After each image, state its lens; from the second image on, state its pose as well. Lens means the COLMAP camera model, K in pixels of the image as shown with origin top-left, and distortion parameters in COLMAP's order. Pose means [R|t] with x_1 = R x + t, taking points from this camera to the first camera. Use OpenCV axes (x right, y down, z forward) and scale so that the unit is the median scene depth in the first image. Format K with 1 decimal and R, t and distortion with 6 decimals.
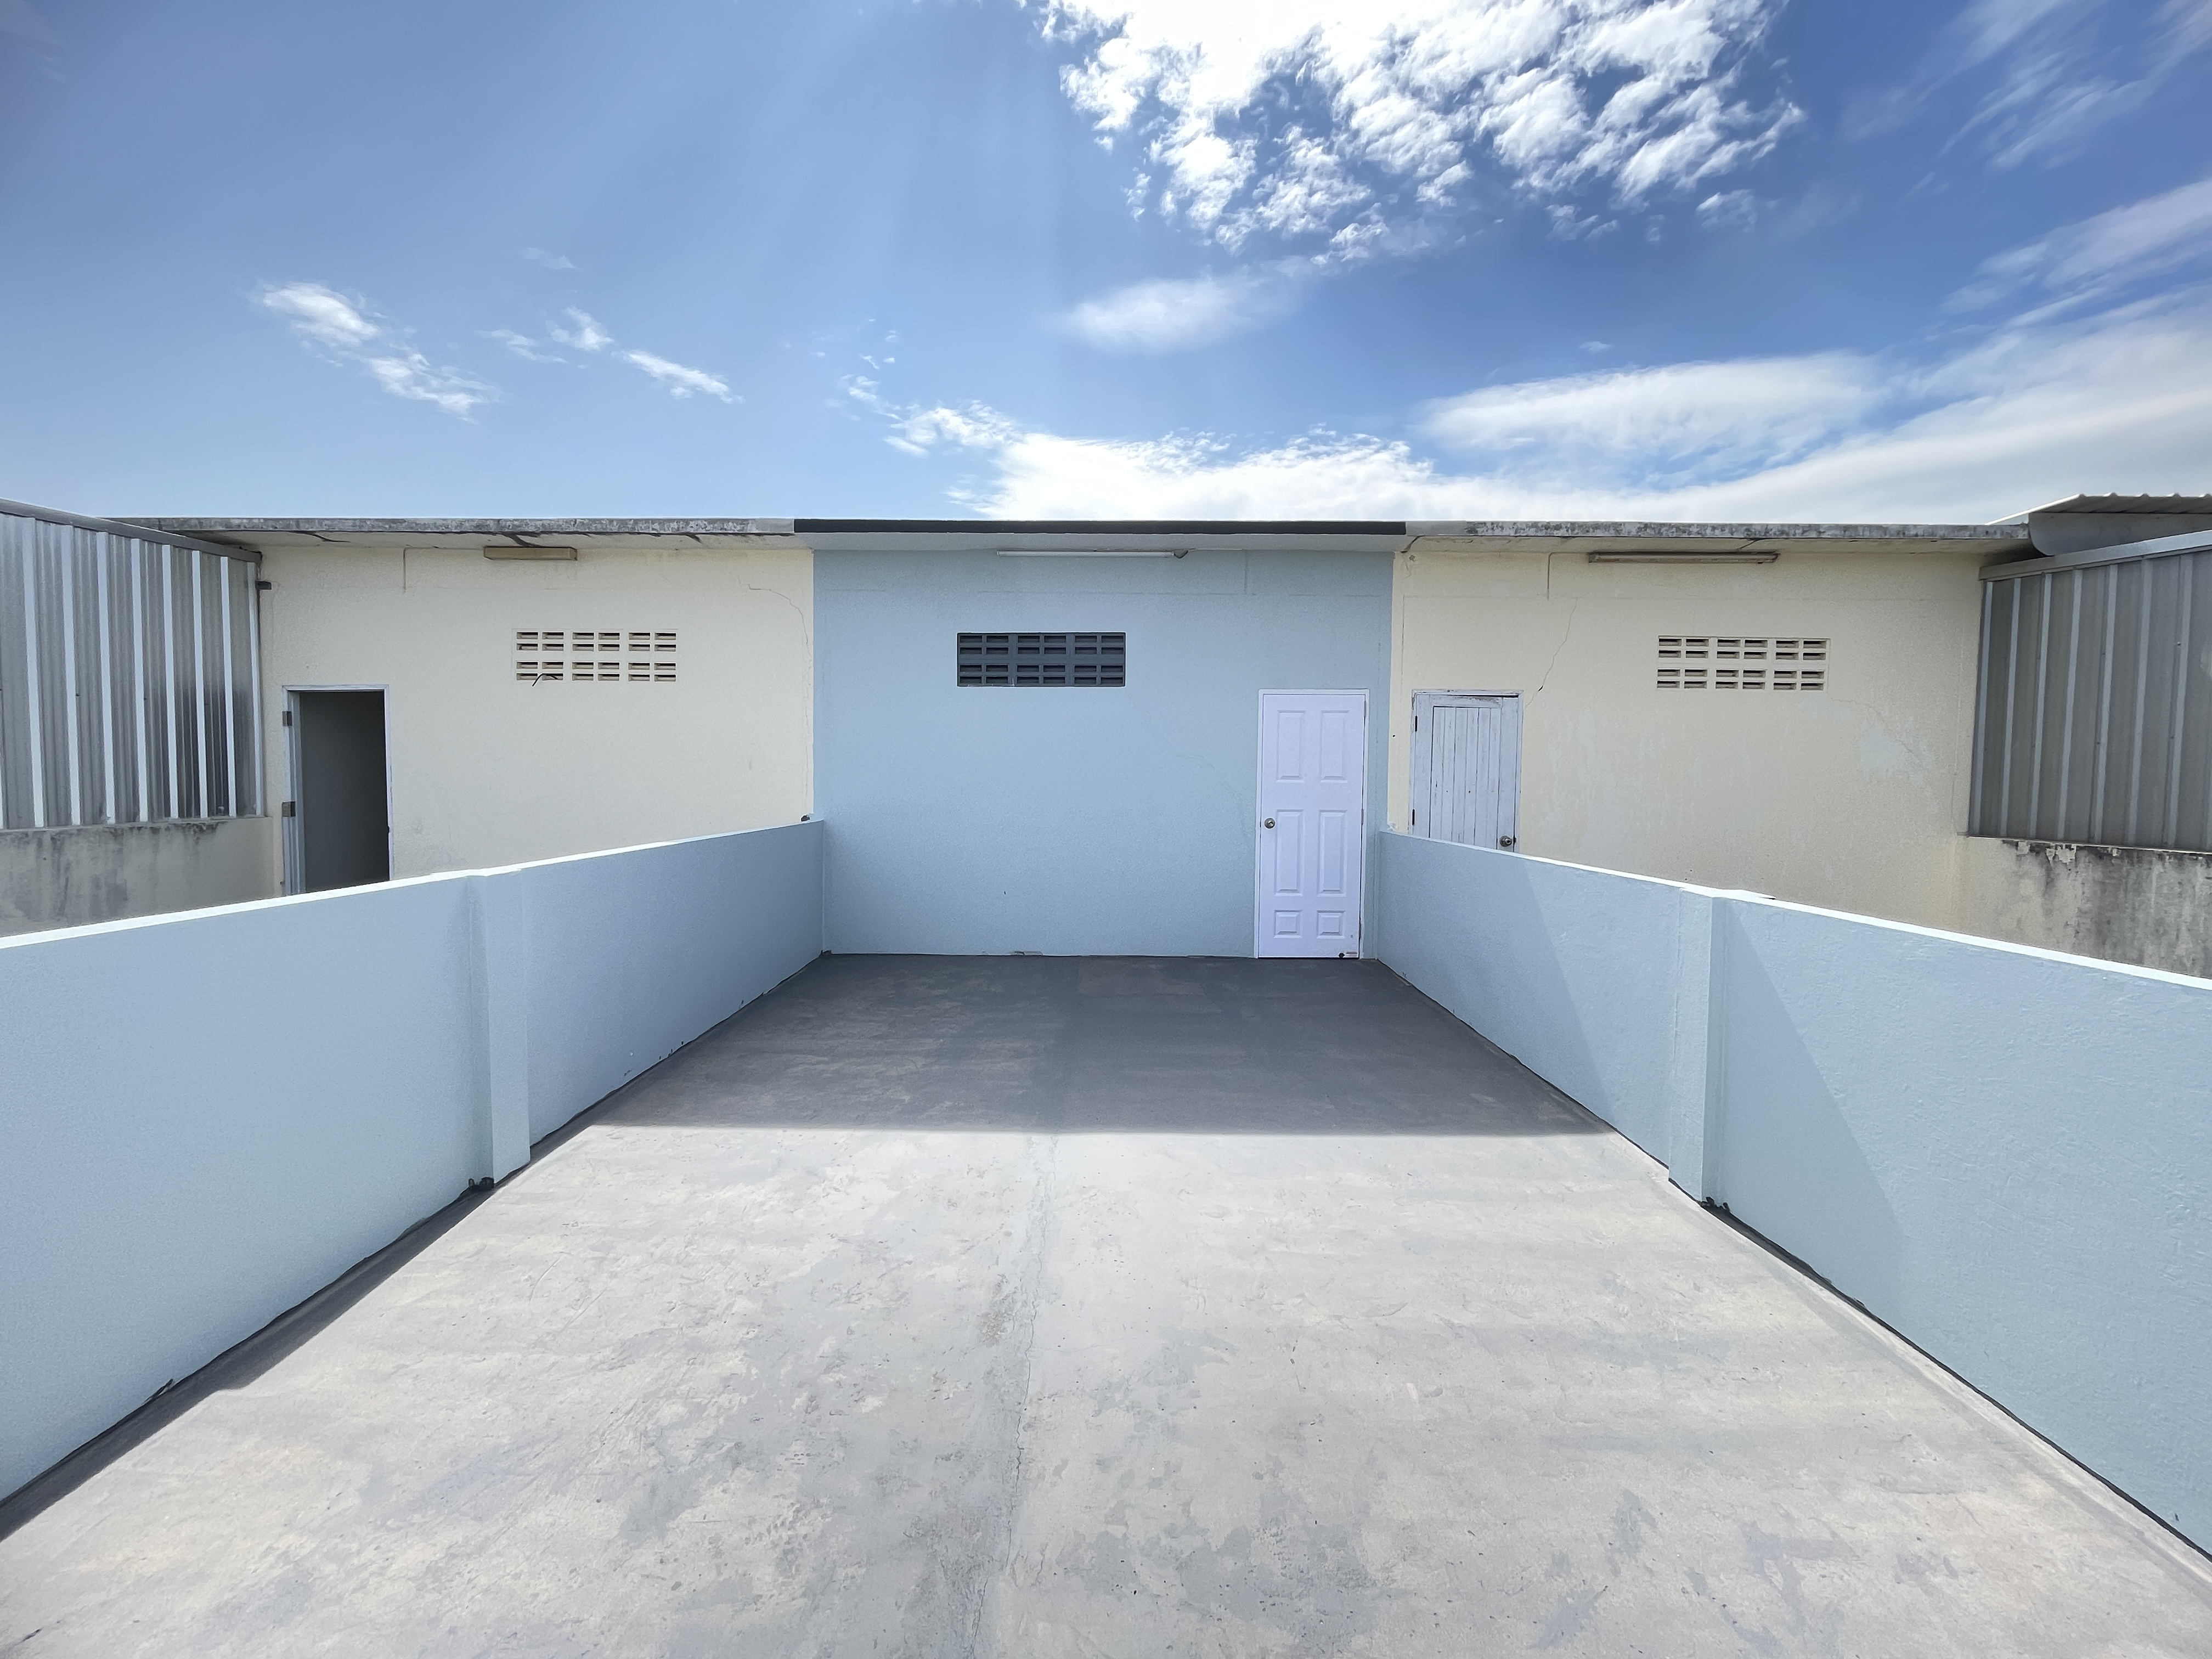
lens RADIAL K [[886.3, 0, 1106.0], [0, 886.3, 829.5], [0, 0, 1]] dist [-0.000007, -0.000042]
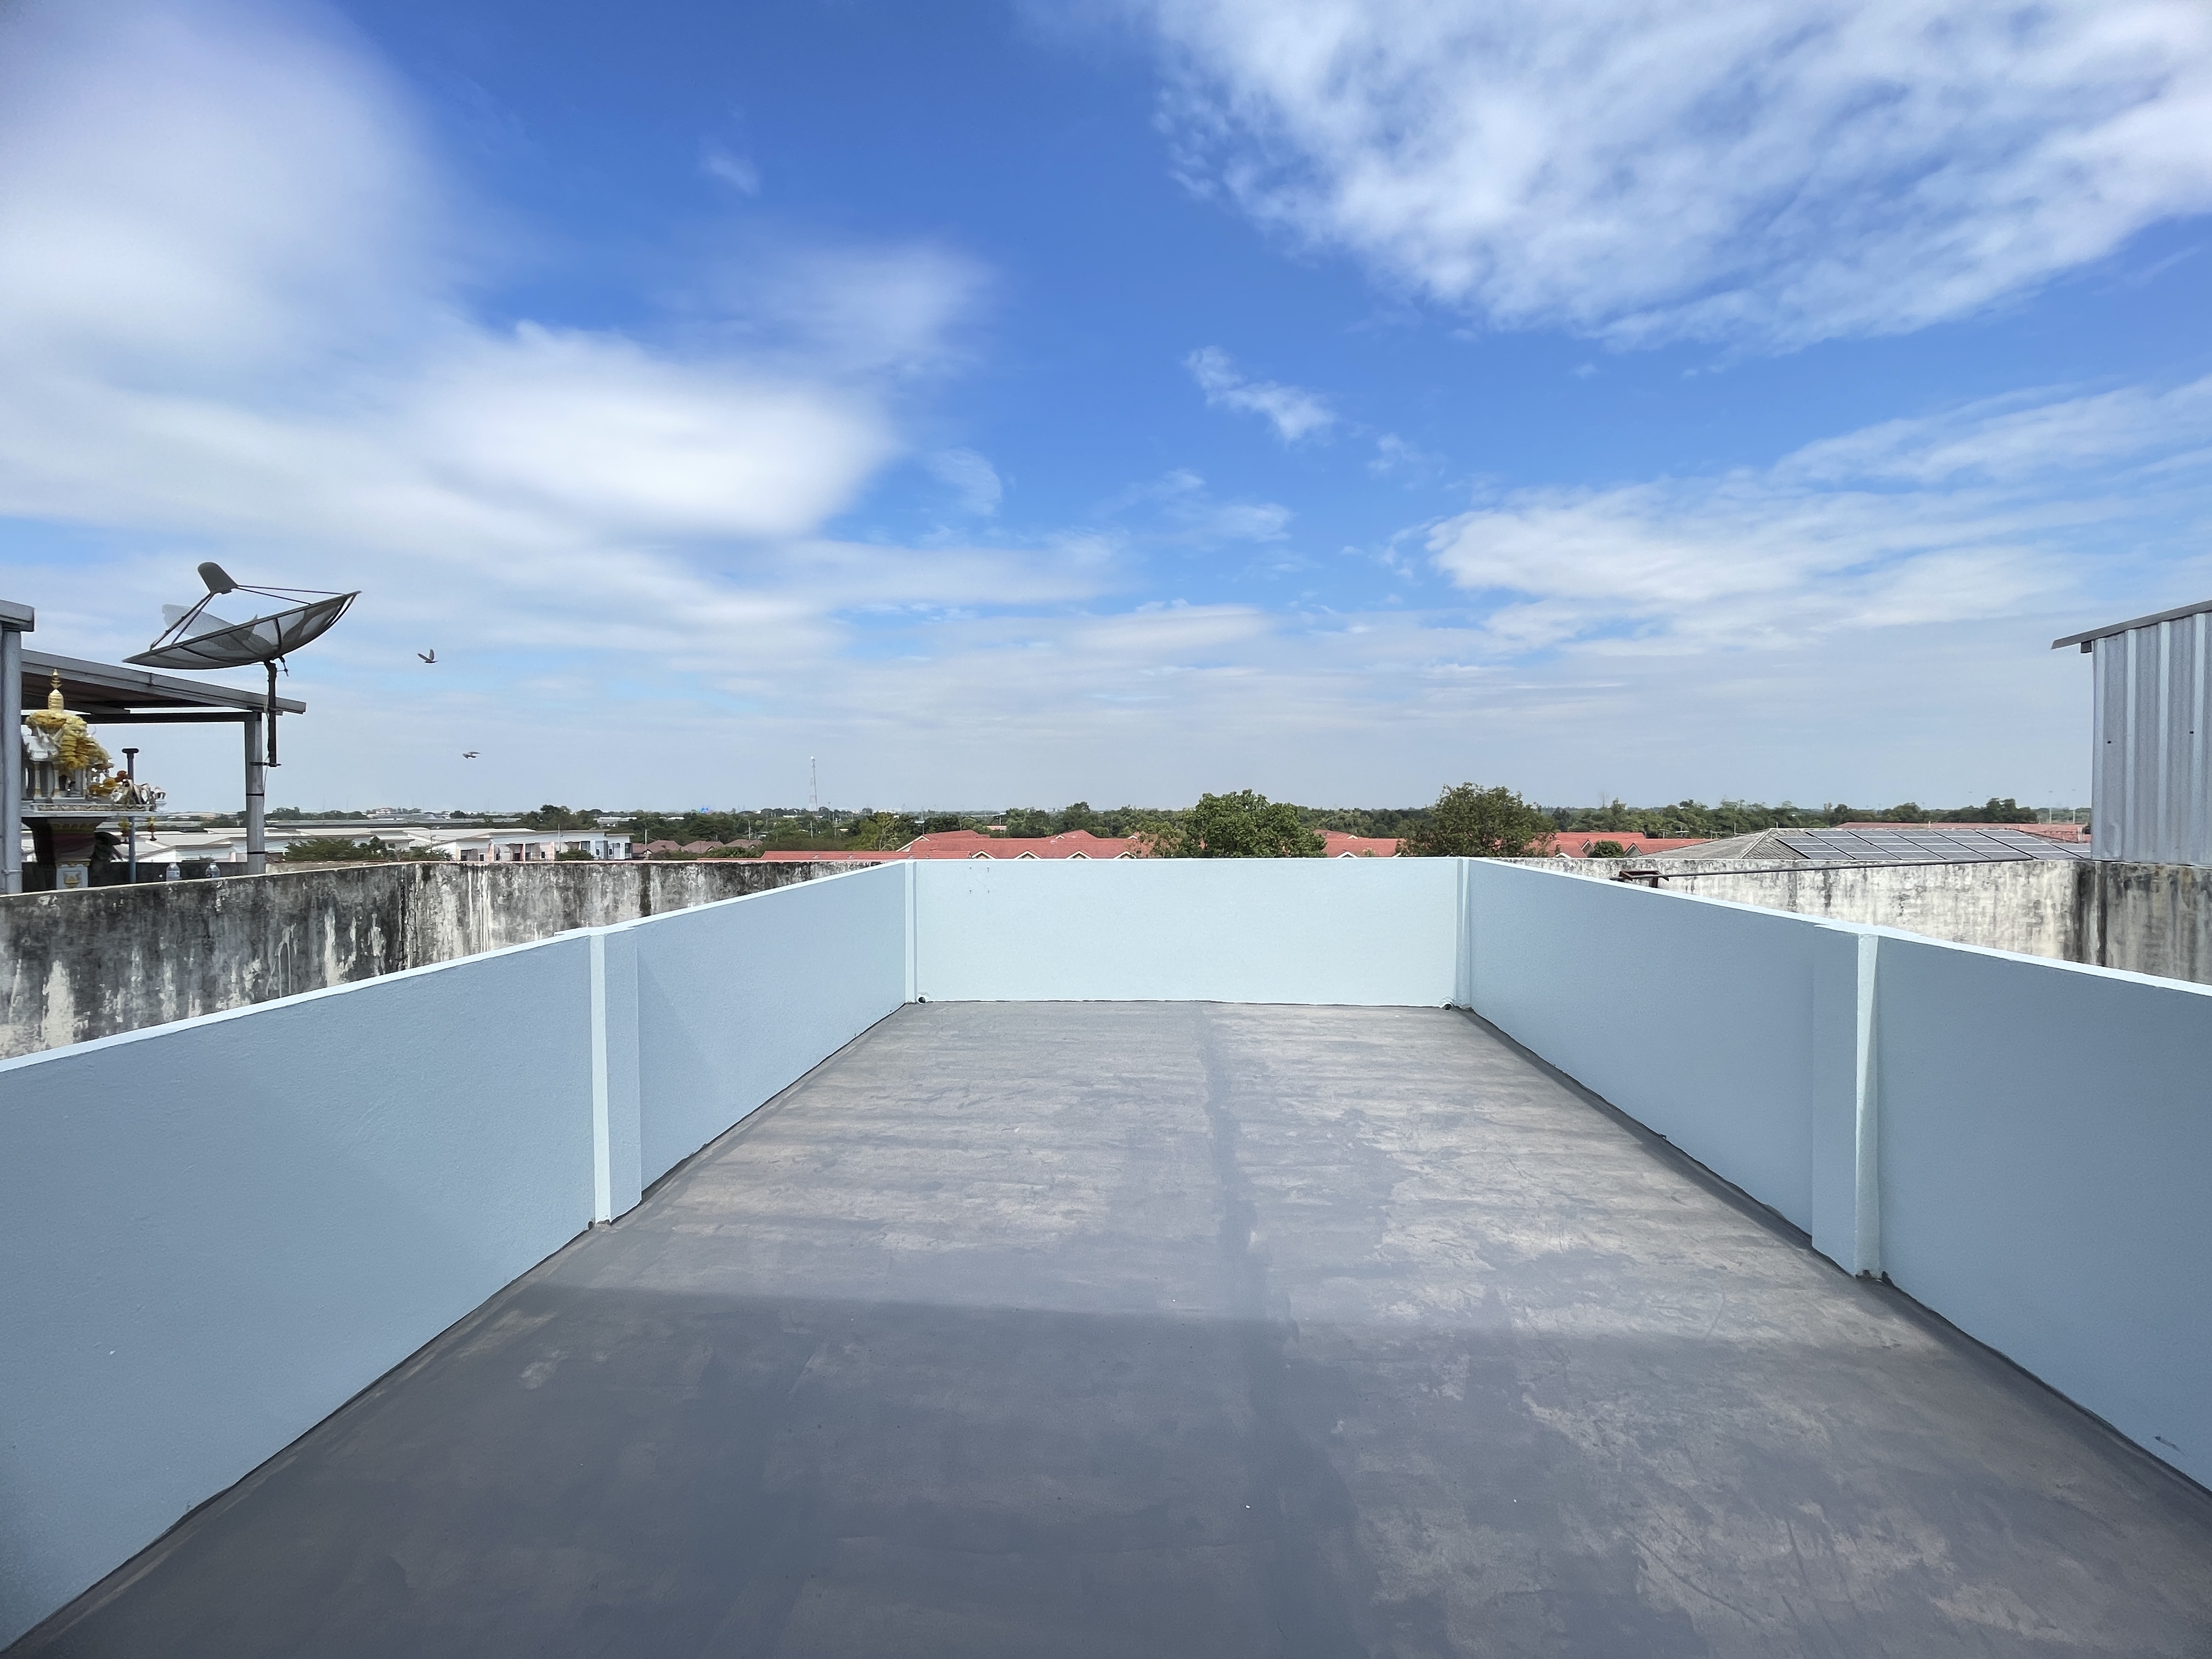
lens RADIAL K [[886.3, 0, 1106.0], [0, 886.3, 829.5], [0, 0, 1]] dist [-0.000007, -0.000042]
pose [[-0.997660, -0.003885, 0.068260, 0.013399], [0.002235, 0.995997, 0.089354, -0.159620], [-0.068334, 0.089297, -0.993658, 2.239141]]
